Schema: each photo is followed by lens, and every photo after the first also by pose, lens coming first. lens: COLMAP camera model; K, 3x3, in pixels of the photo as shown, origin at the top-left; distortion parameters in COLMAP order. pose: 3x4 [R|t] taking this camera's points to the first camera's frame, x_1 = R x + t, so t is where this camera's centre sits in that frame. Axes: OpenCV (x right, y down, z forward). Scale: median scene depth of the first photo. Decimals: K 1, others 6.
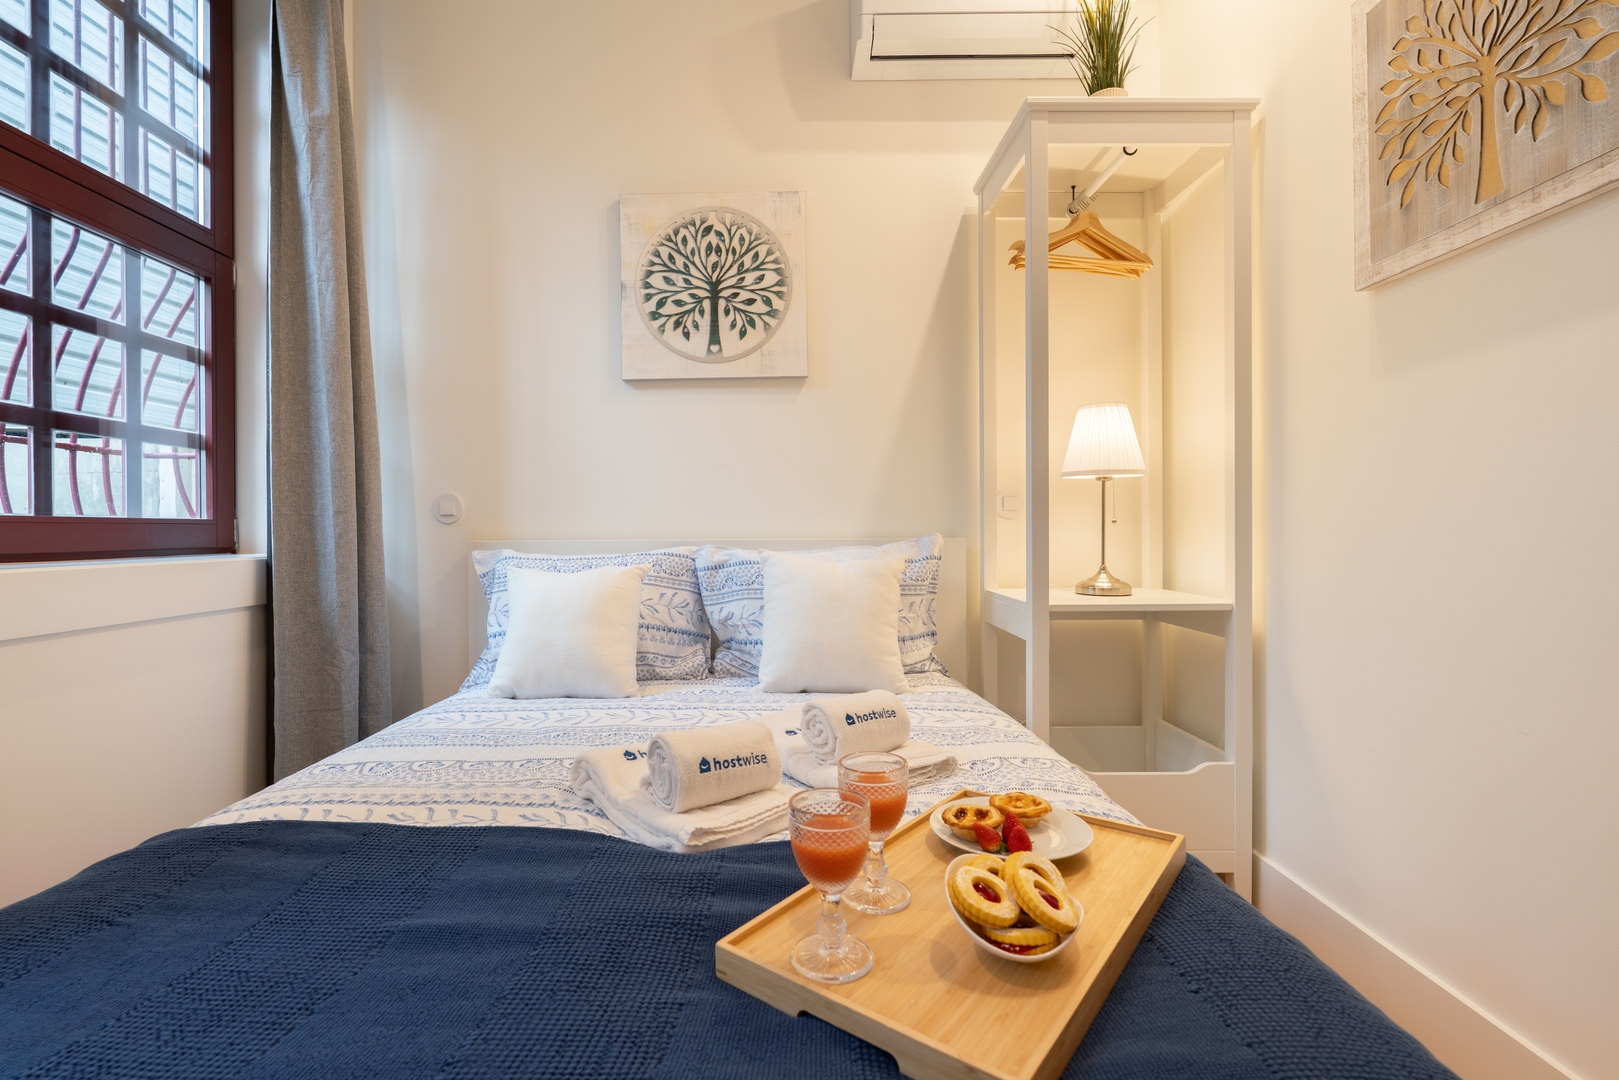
lens RADIAL K [[789.4, 0, 814.9], [0, 789.4, 528.4], [0, 0, 1]] dist [-0.011728, 0.002702]
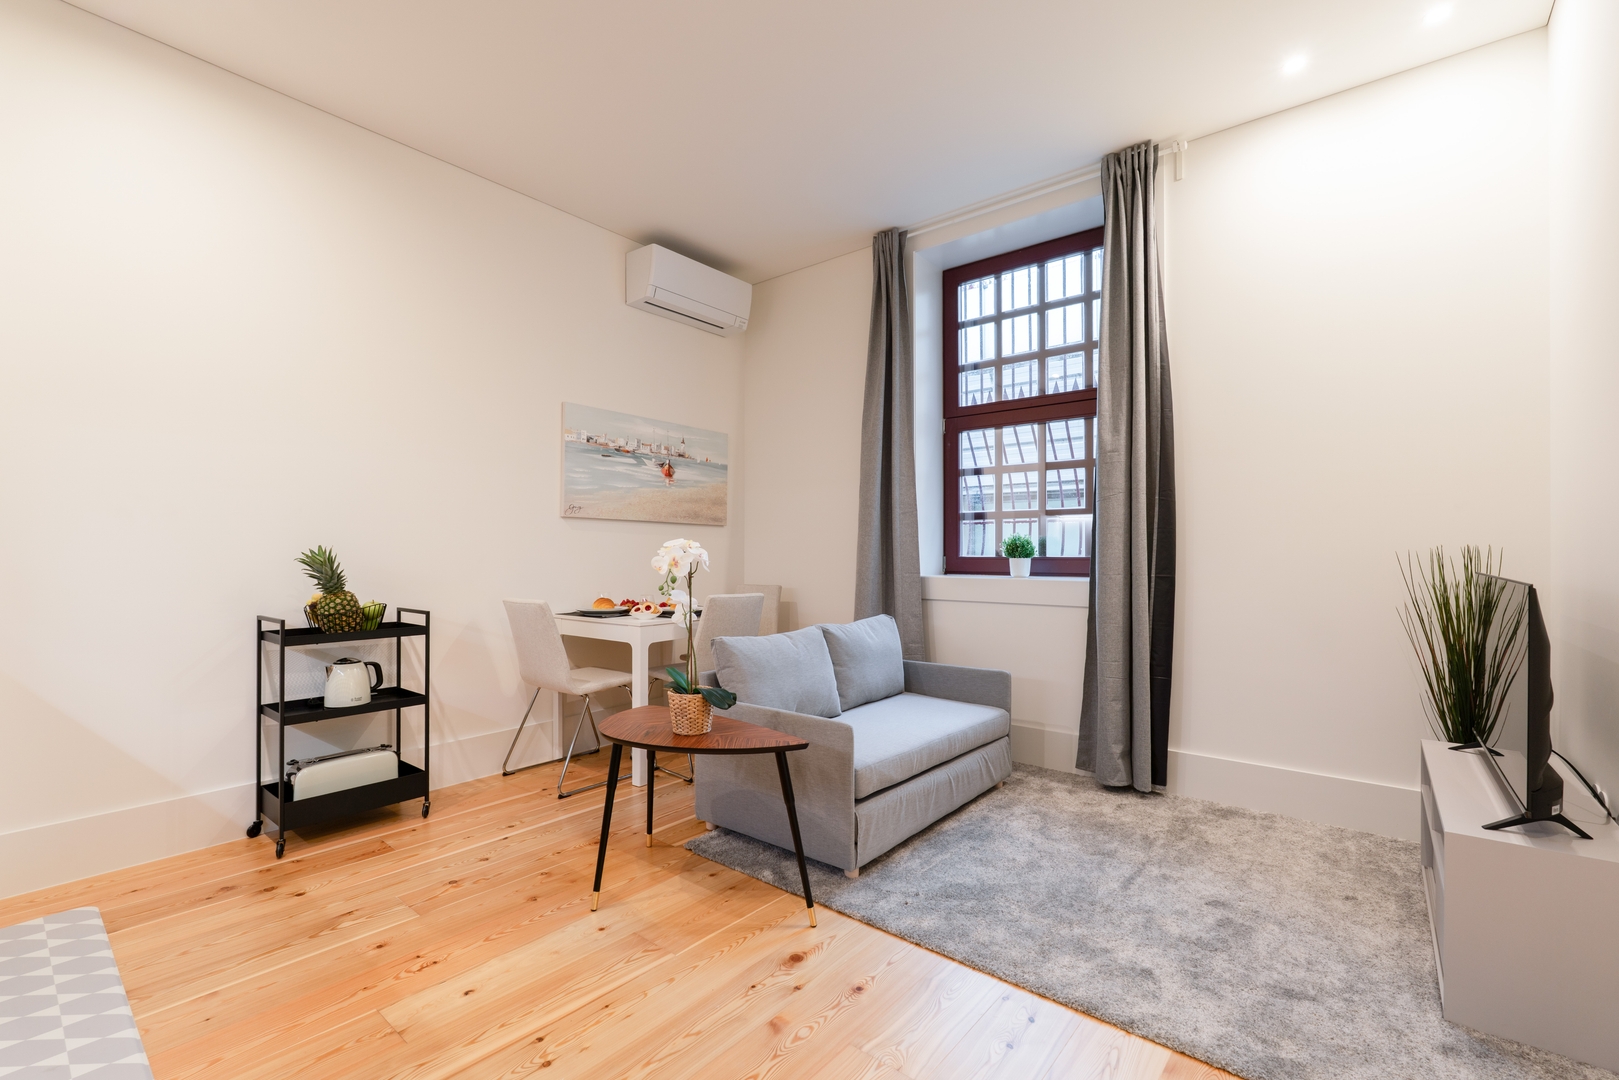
lens RADIAL K [[708.3, 0, 808.6], [0, 708.3, 543.8], [0, 0, 1]] dist [-0.009347, 0.000611]
pose [[-0.634624, -0.013454, -0.772704, 0.806901], [-0.004331, 0.999895, -0.013852, -0.014076], [0.772809, -0.005445, -0.634615, 1.484464]]
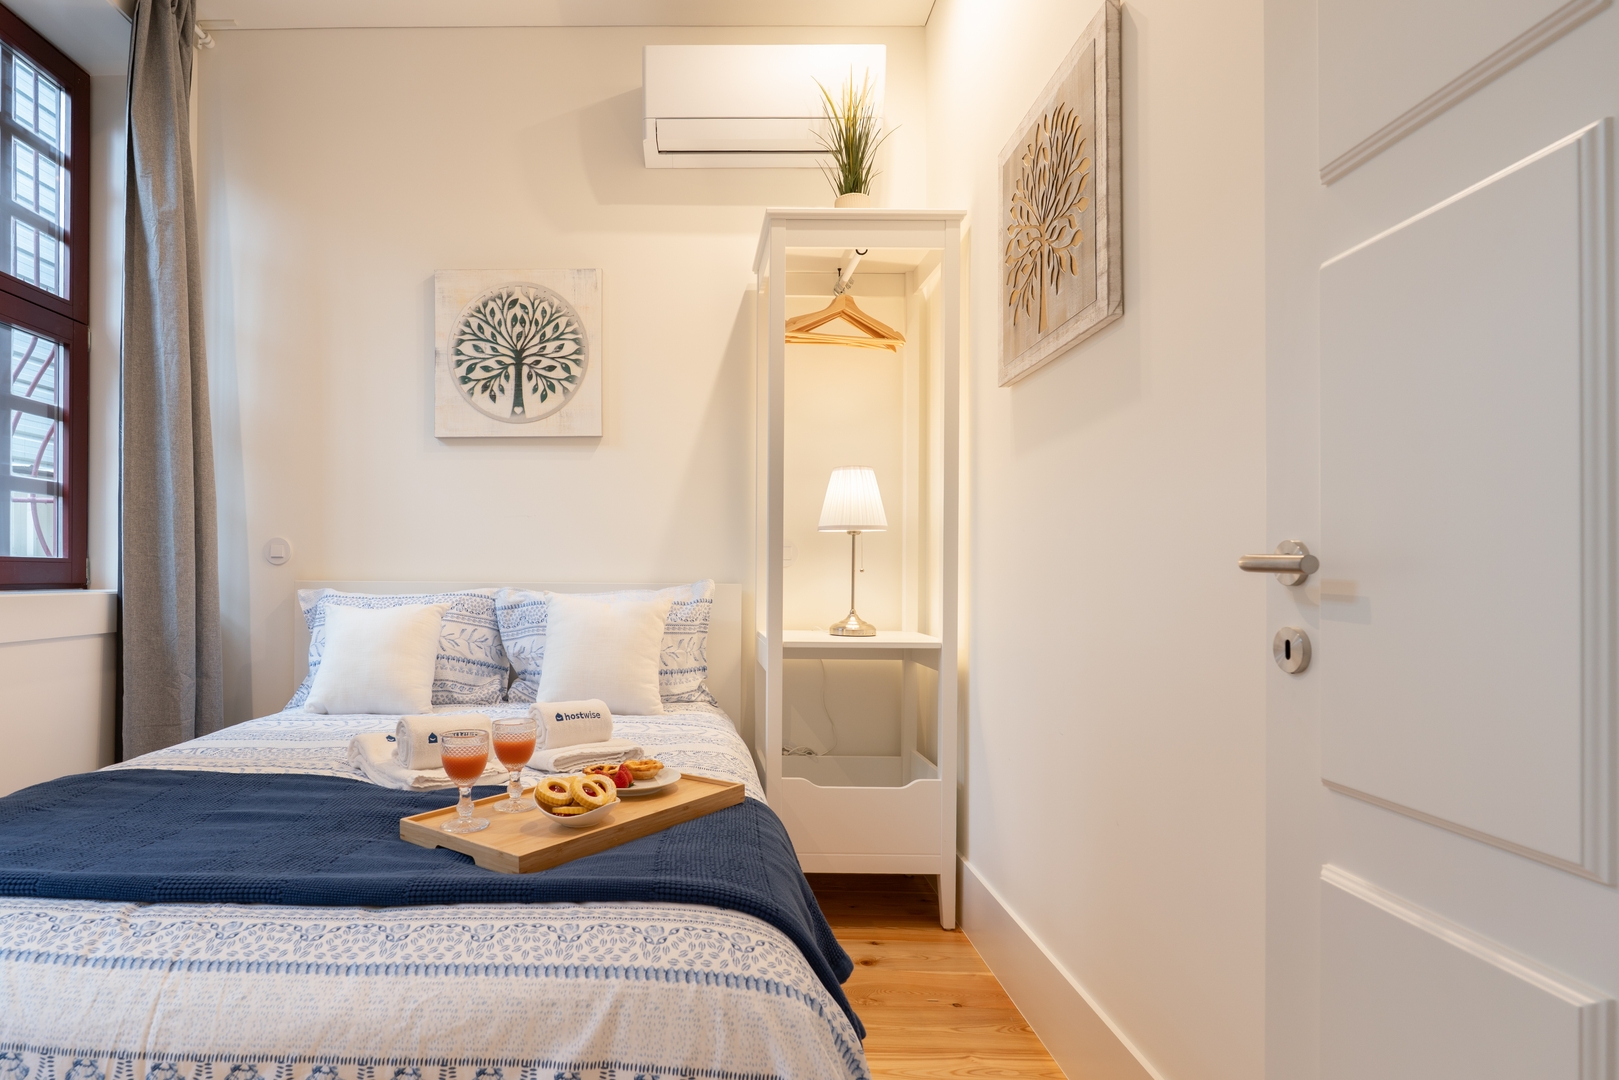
lens RADIAL K [[911.7, 0, 716.2], [0, 911.7, 574.3], [0, 0, 1]] dist [-0.013492, 0.005932]
pose [[0.999873, 0.012973, -0.009276, 0.167155], [-0.012967, 0.999916, 0.000672, -0.001823], [0.009284, -0.000551, 0.999957, -0.279688]]
